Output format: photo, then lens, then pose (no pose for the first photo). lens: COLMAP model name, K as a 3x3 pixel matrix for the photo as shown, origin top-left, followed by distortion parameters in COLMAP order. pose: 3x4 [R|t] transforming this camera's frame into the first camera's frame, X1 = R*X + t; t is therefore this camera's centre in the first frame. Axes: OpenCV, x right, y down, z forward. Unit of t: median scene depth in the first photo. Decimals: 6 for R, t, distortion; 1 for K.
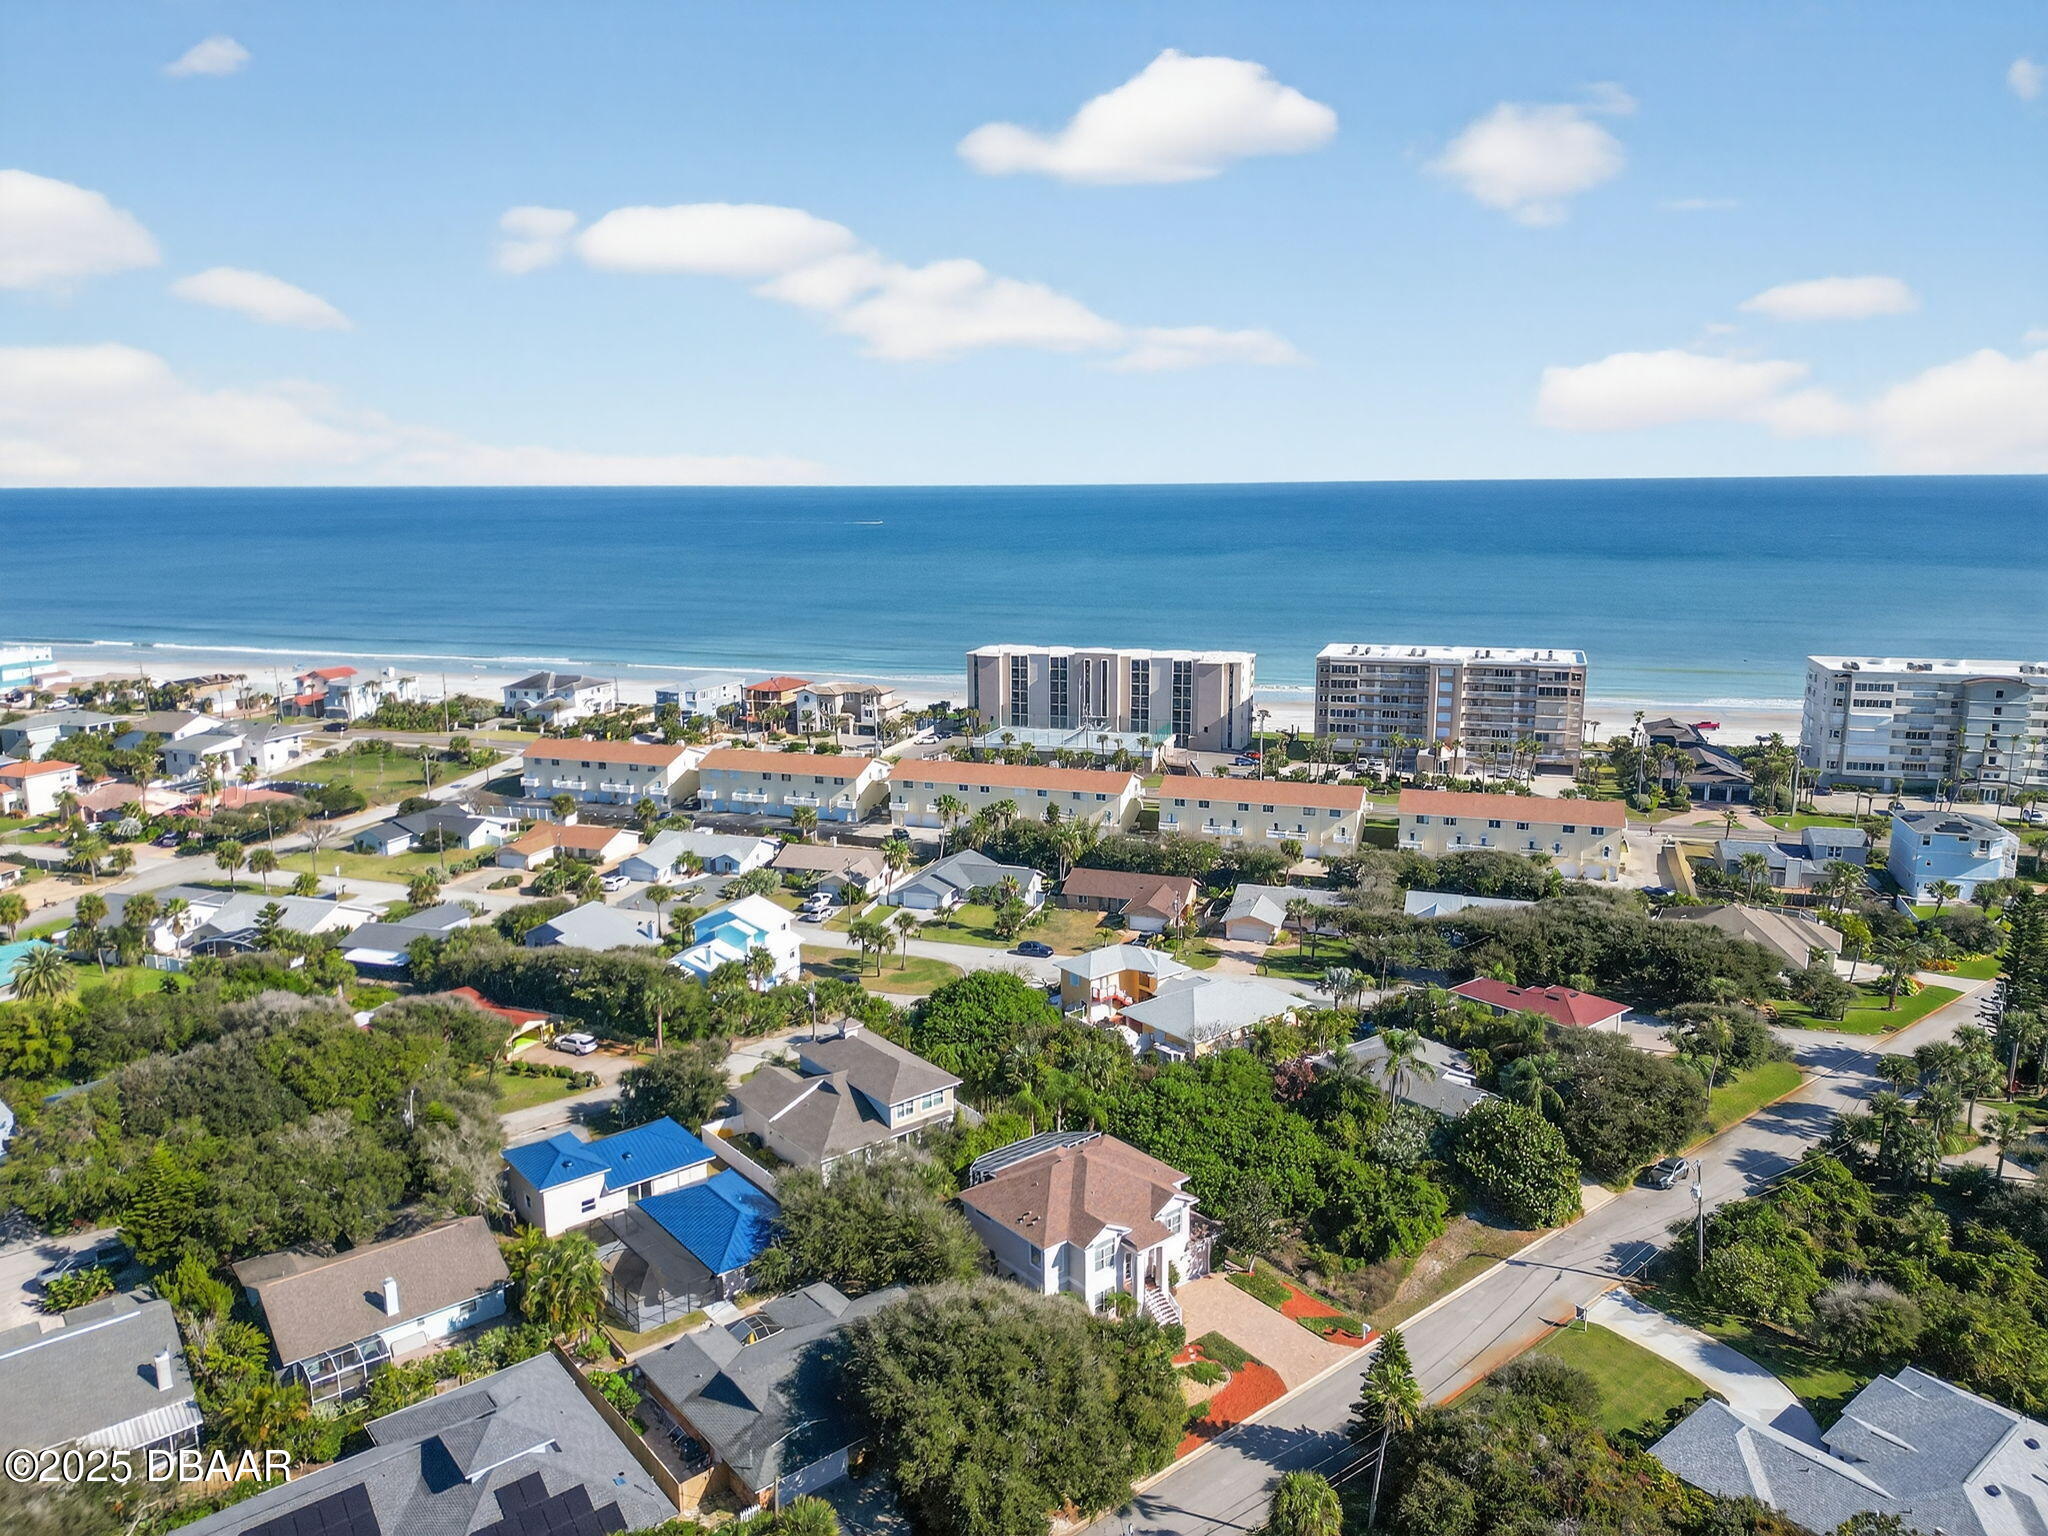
lens RADIAL K [[1431.0, 0, 1024.0], [0, 1431.0, 768.0], [0, 0, 1]] dist [0.113702, -0.137285]
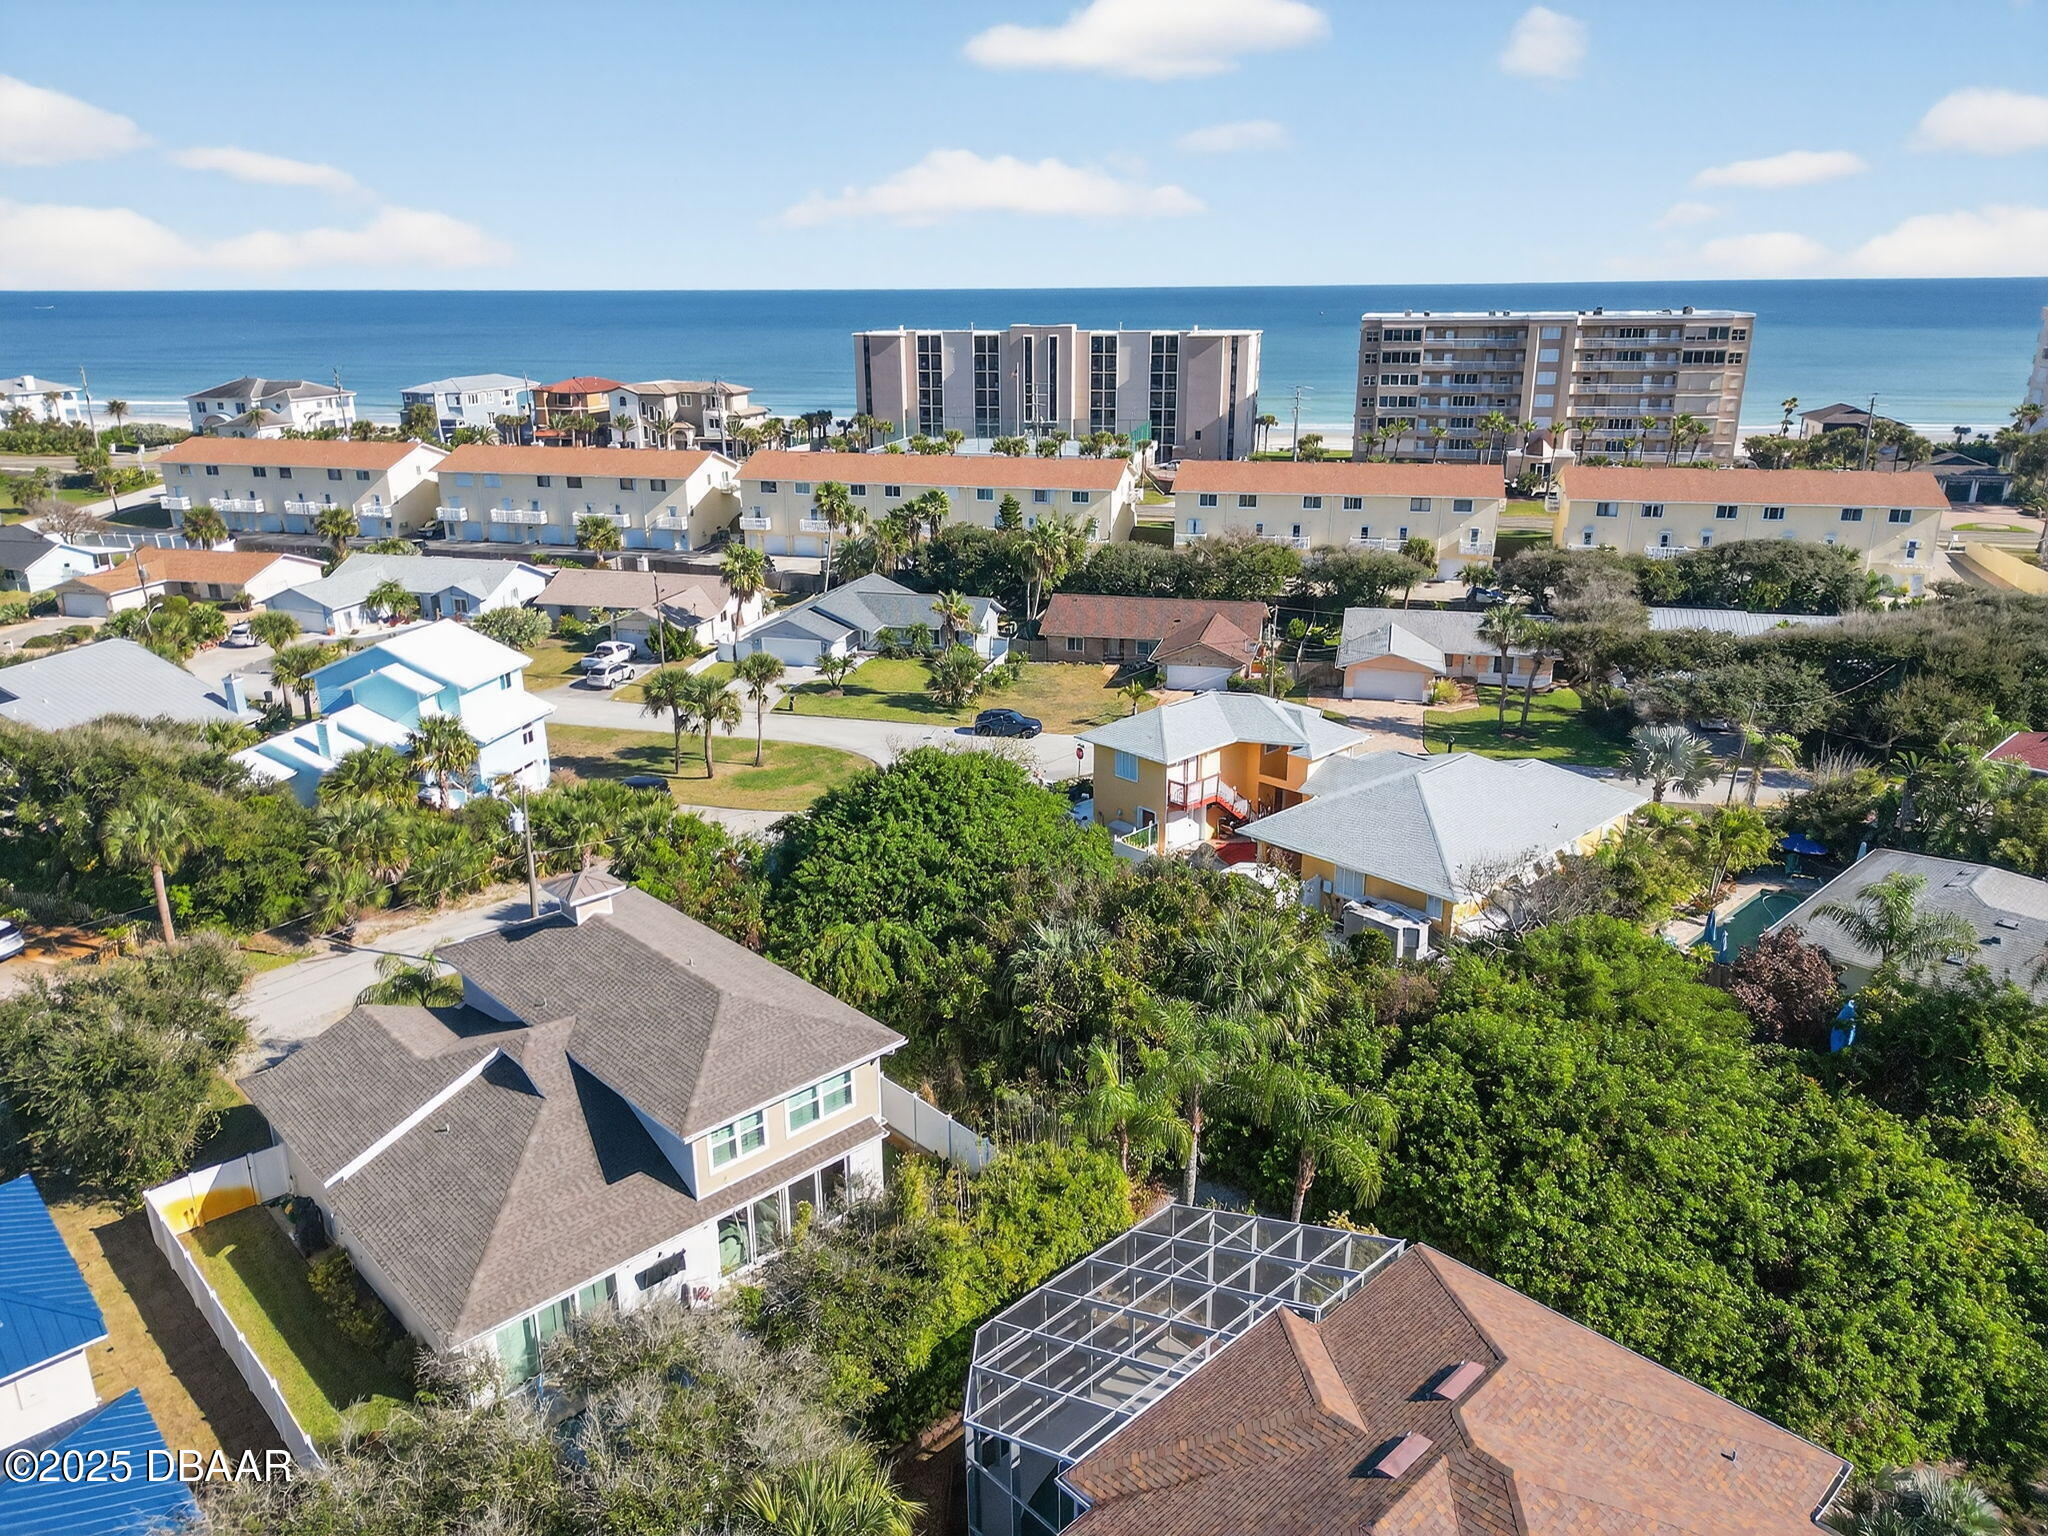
lens RADIAL K [[1435.1, 0, 1023.1], [0, 1435.1, 773.4], [0, 0, 1]] dist [0.045376, -0.029238]
pose [[0.996792, -0.025813, 0.075756, -0.022592], [0.016071, 0.991838, 0.126488, 0.063175], [-0.078403, -0.124865, 0.989071, 0.380082]]
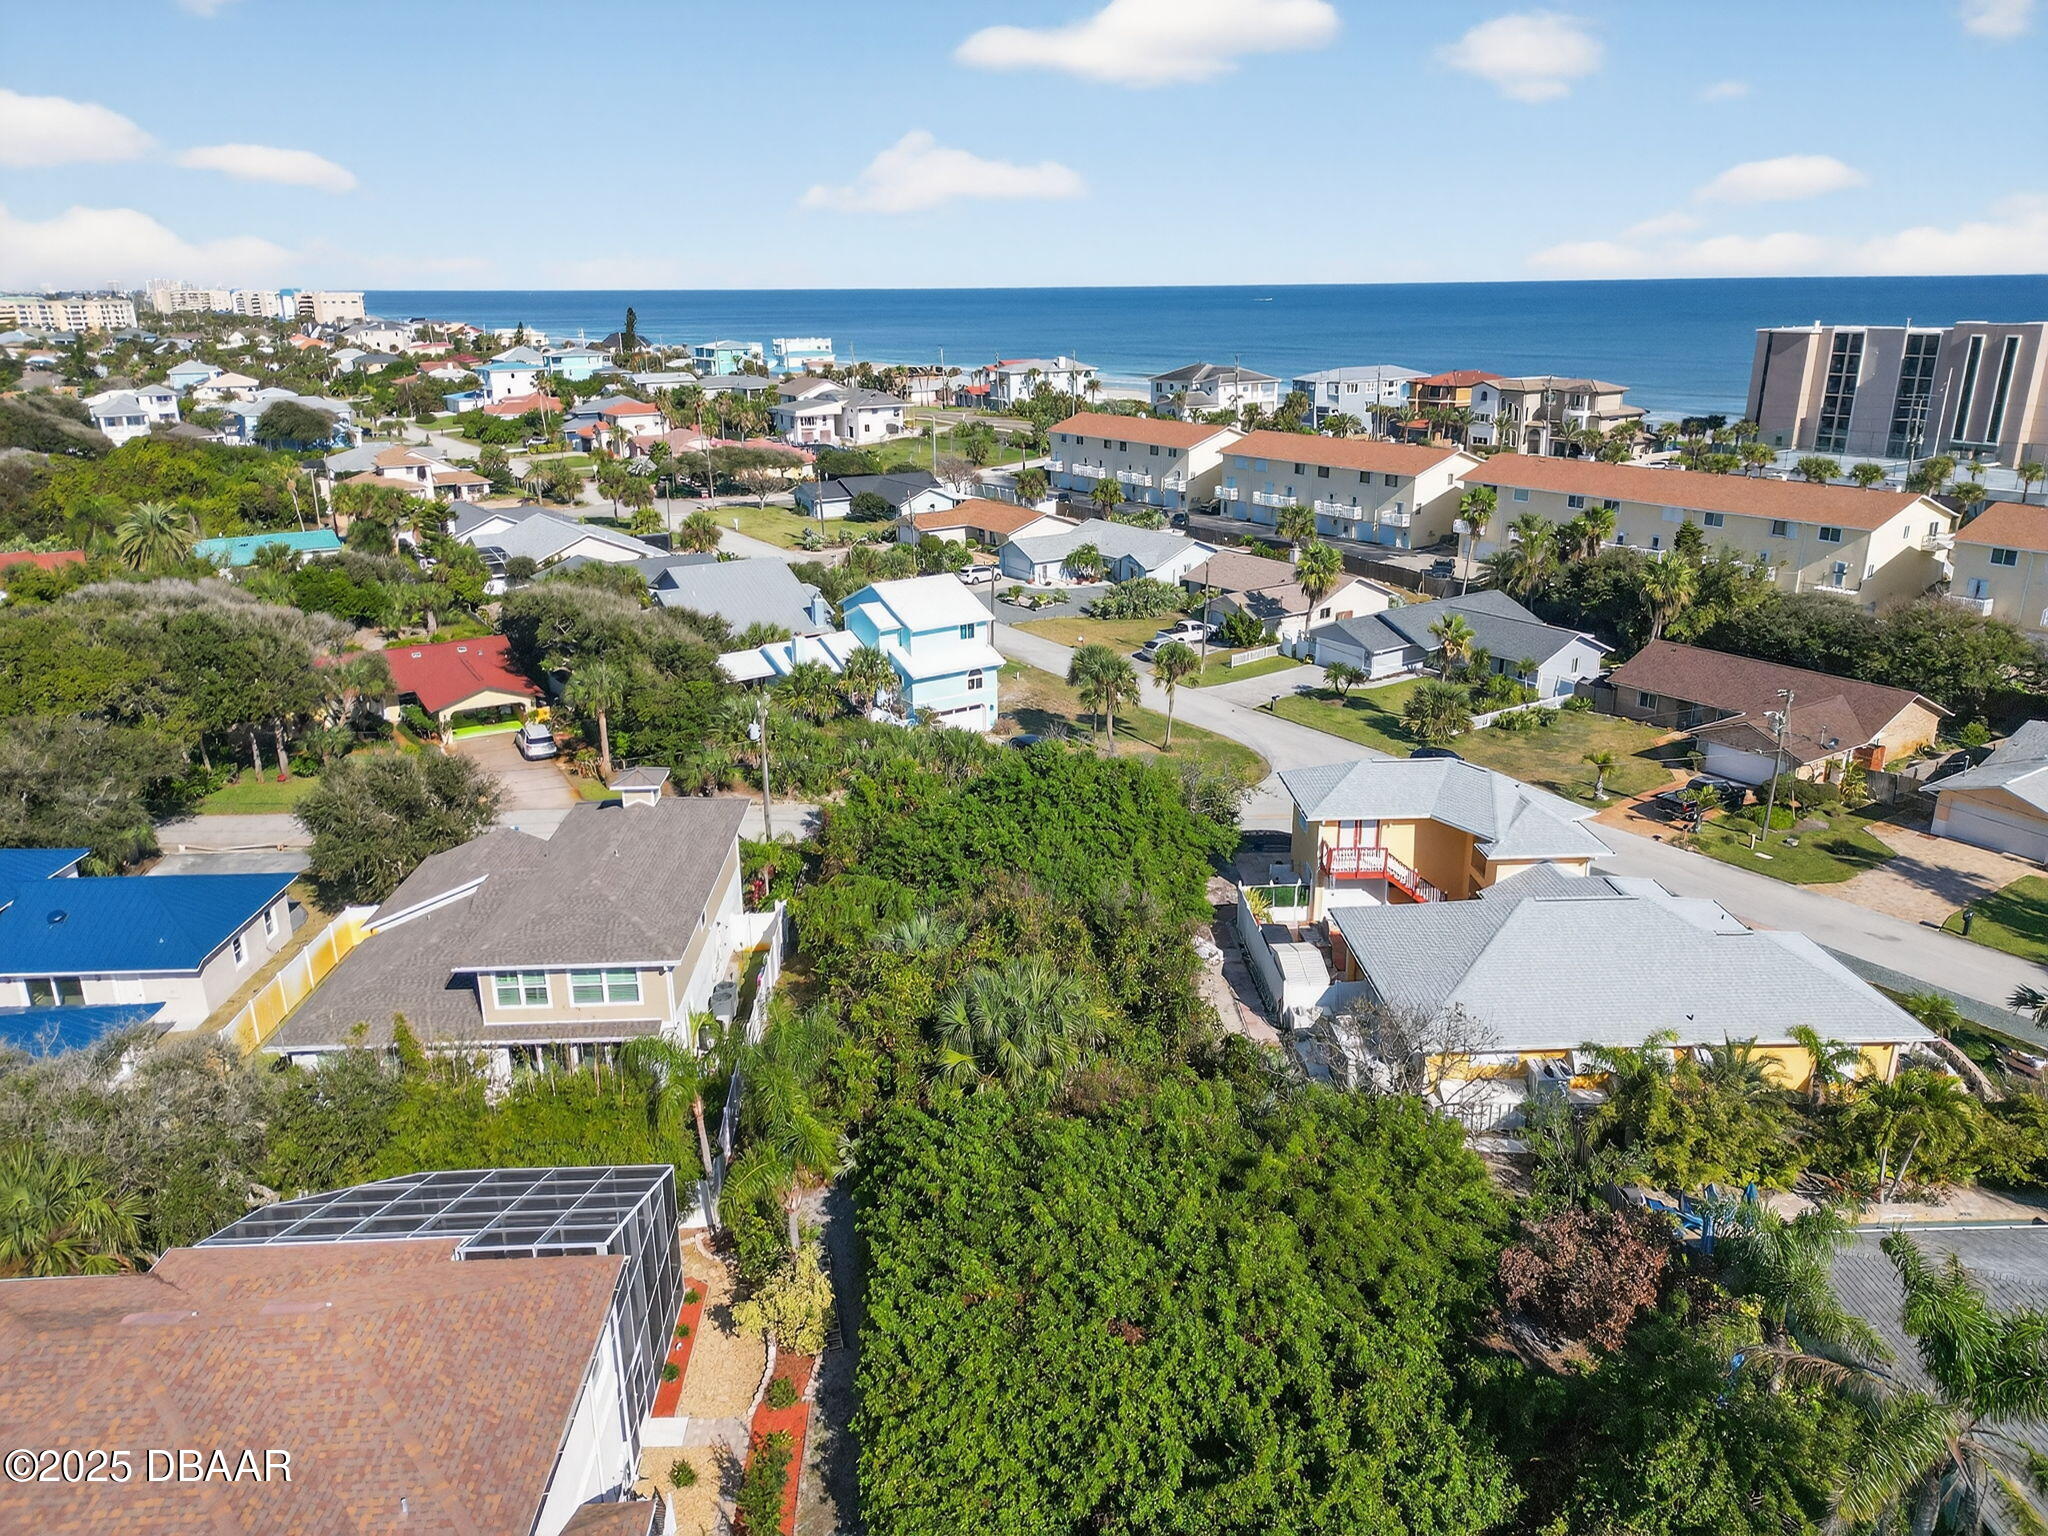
lens RADIAL K [[1435.1, 0, 1023.1], [0, 1435.1, 773.4], [0, 0, 1]] dist [0.045376, -0.029238]
pose [[0.797477, 0.193428, -0.571503, 0.142070], [-0.116438, 0.978751, 0.168785, 0.051837], [0.592007, -0.068058, 0.803054, 0.427331]]
